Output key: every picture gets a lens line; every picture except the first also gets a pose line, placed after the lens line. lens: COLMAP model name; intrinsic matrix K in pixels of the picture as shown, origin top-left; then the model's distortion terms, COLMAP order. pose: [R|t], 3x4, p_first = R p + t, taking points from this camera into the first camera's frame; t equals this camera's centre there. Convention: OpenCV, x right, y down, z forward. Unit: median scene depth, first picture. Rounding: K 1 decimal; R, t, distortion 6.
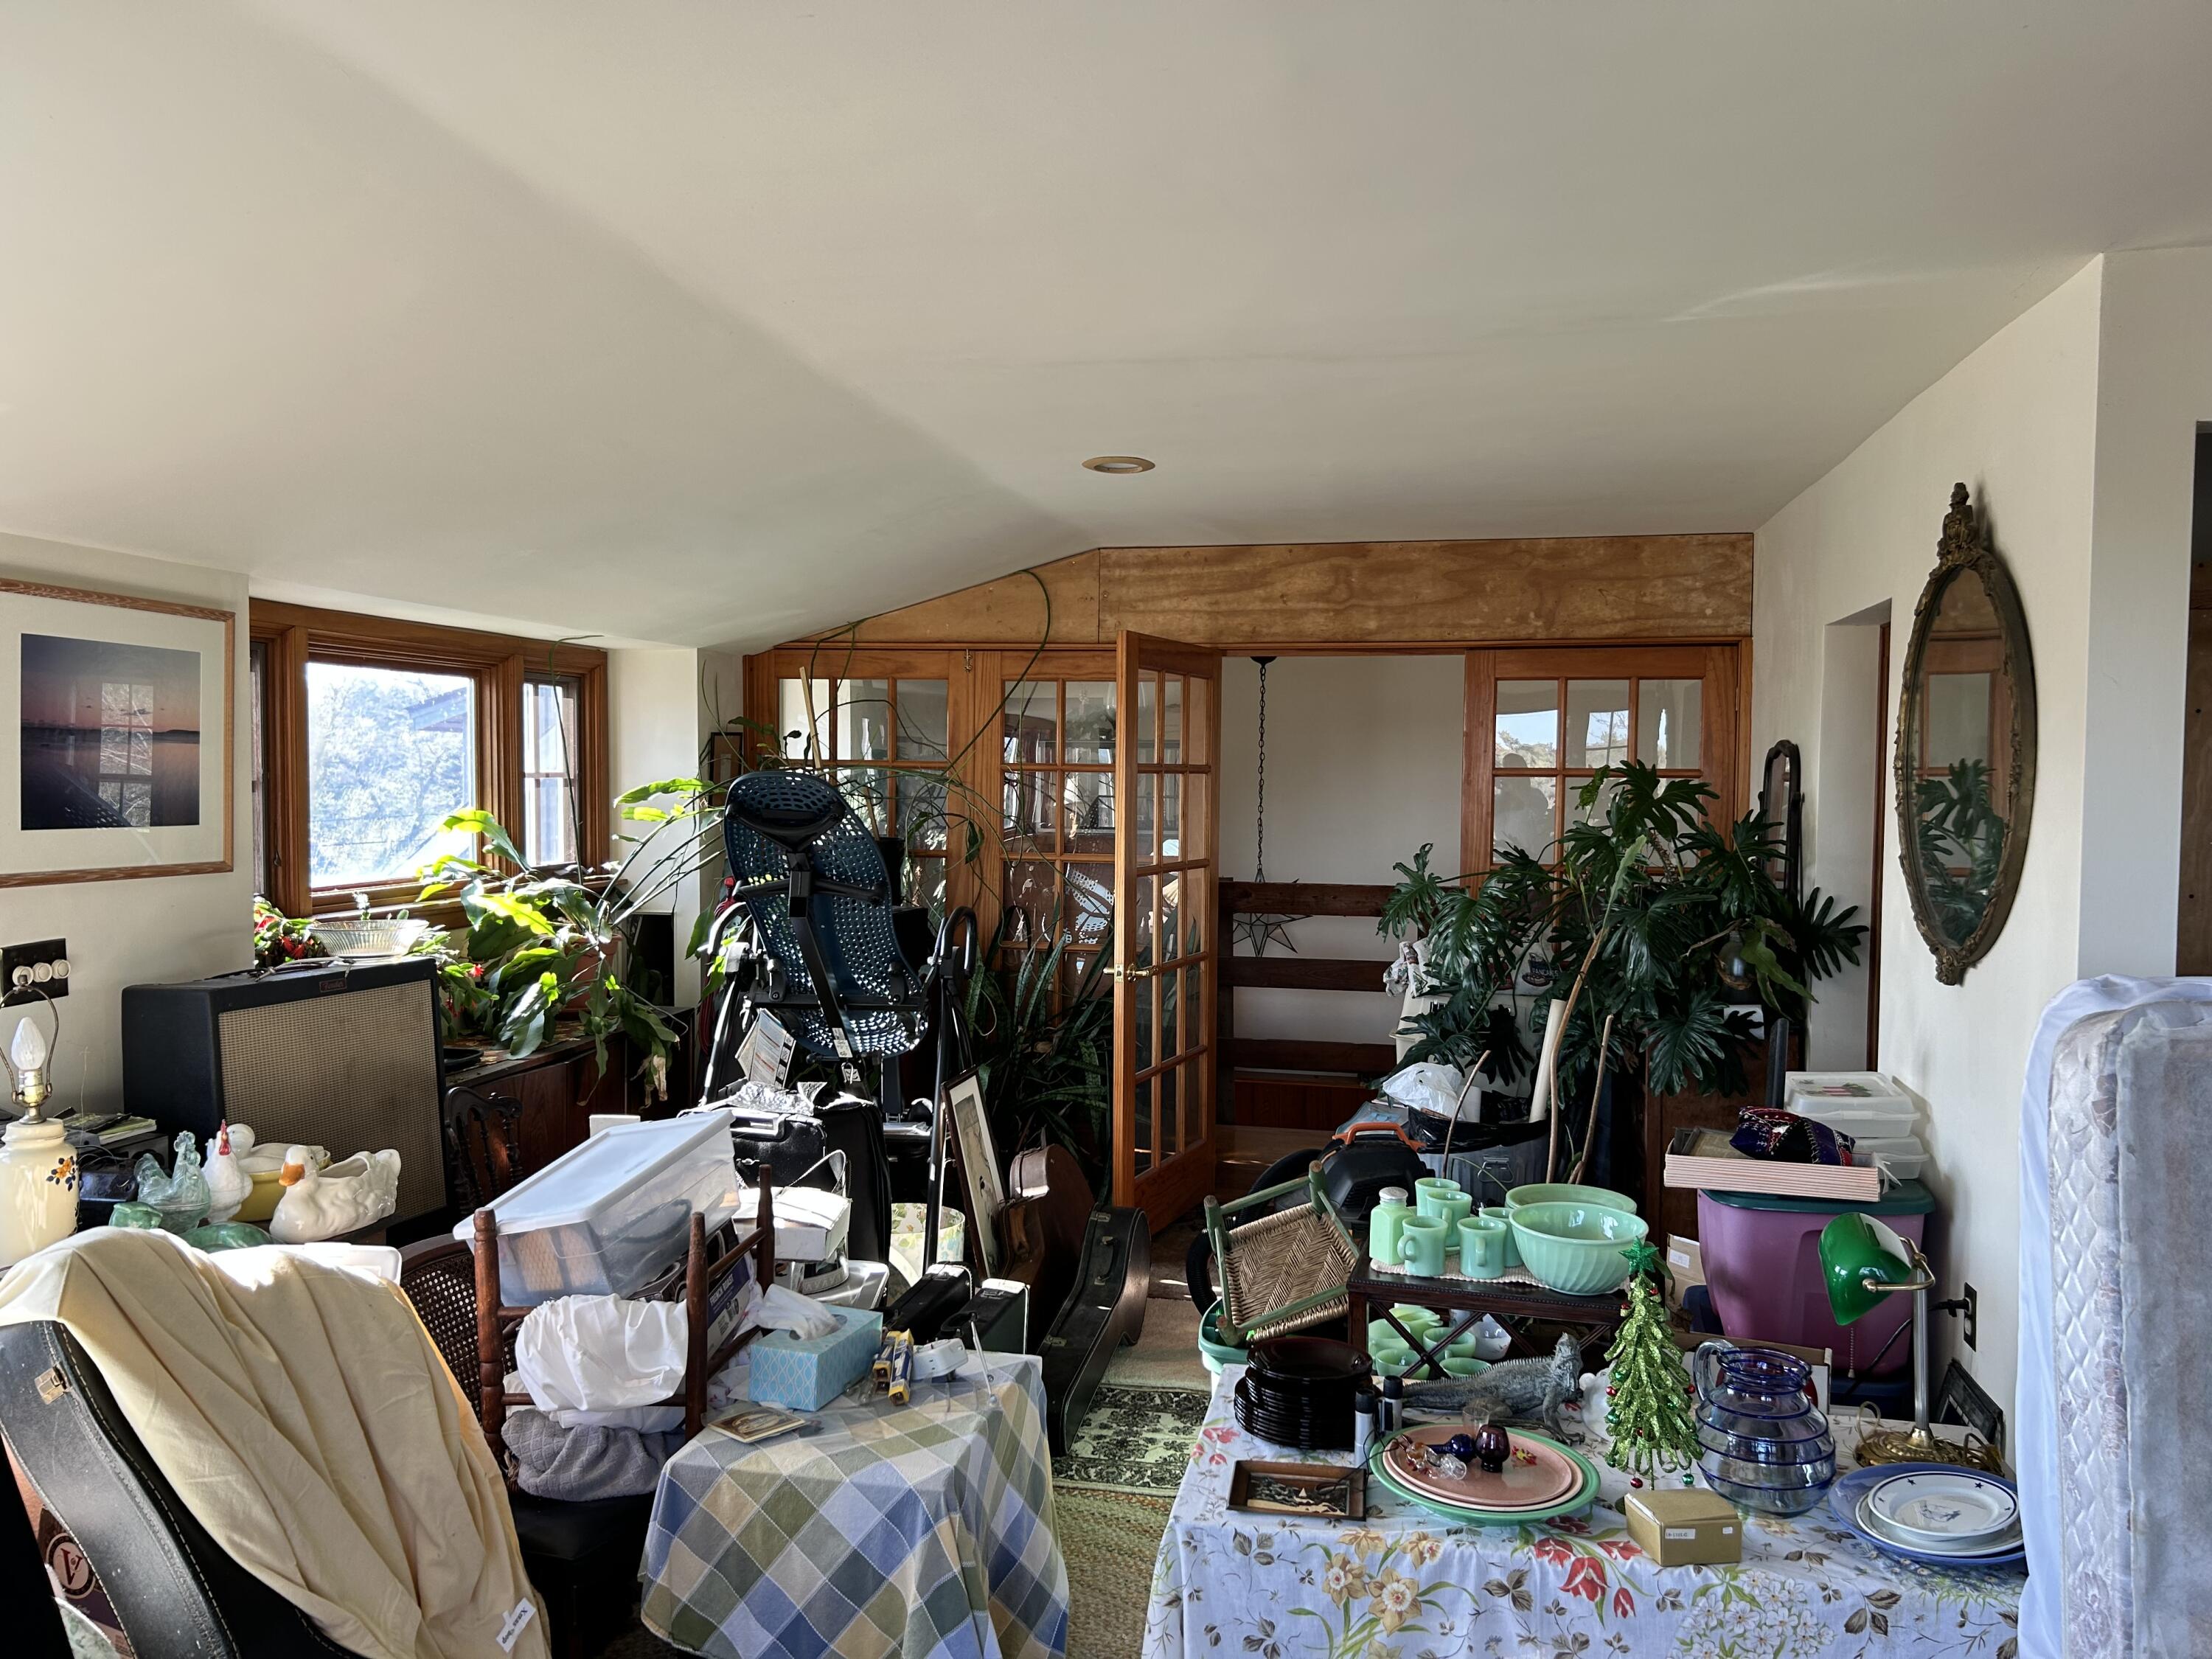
lens RADIAL K [[1672.8, 0, 1106.0], [0, 1672.8, 829.5], [0, 0, 1]] dist [0.090985, 0.000989]
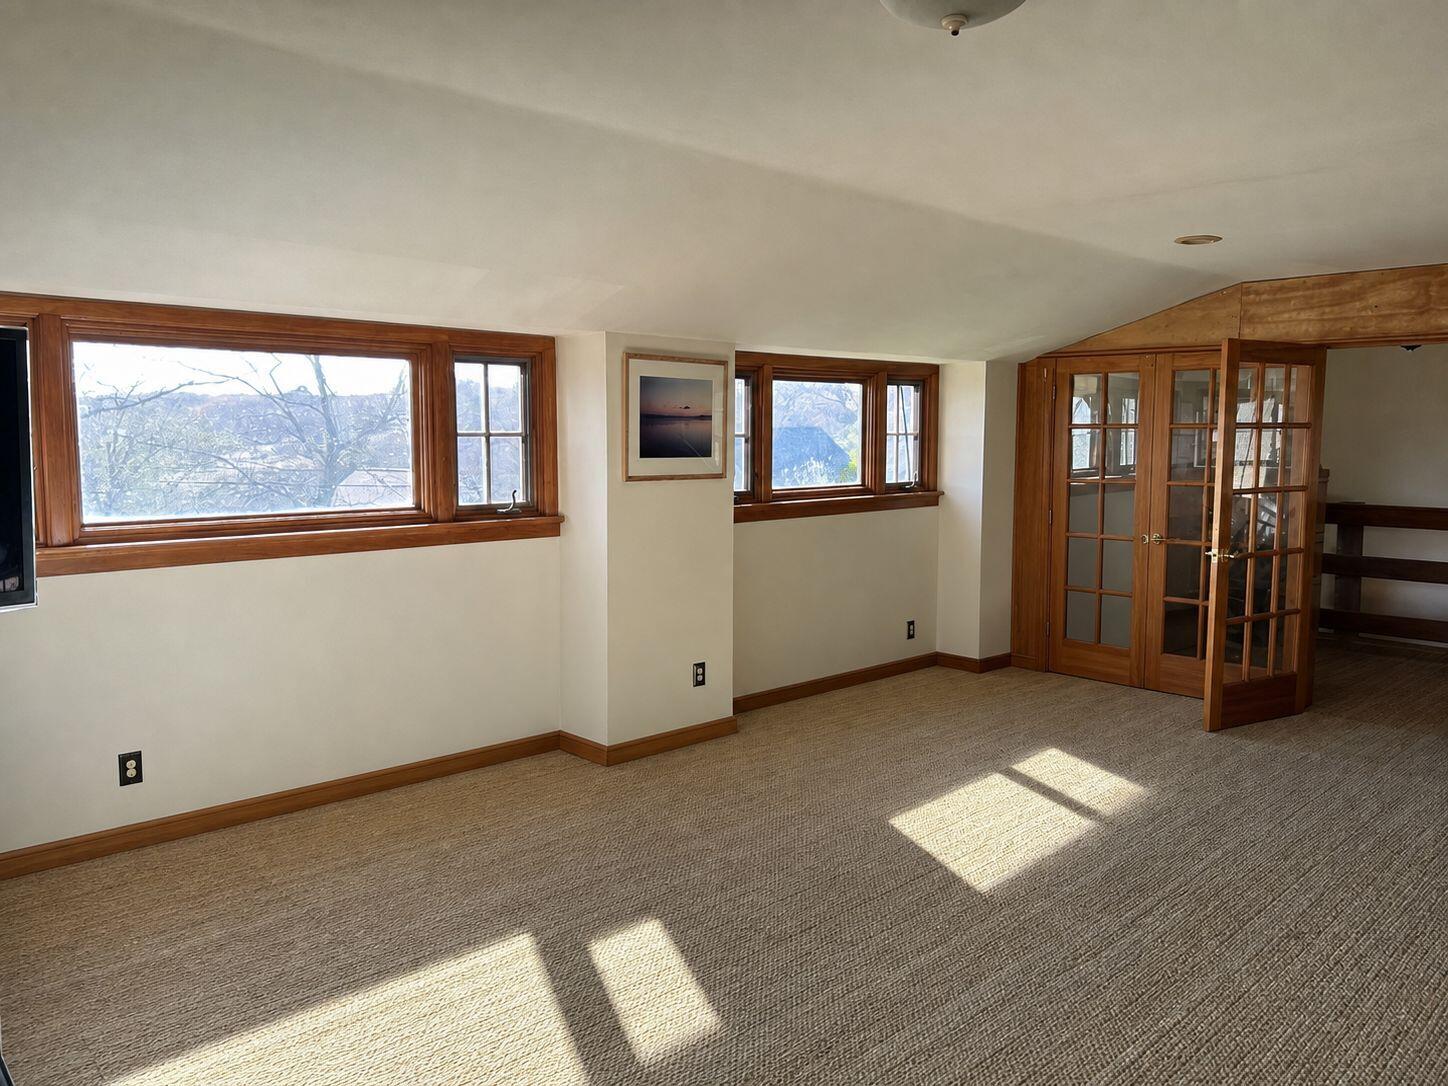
lens RADIAL K [[1117.5, 0, 724.0], [0, 1117.5, 543.0], [0, 0, 1]] dist [0.004276, 0.005168]
pose [[0.832933, 0.046075, -0.551453, 0.180543], [-0.010543, 0.997668, 0.067432, 0.006544], [0.553274, -0.050353, 0.831476, -0.131414]]
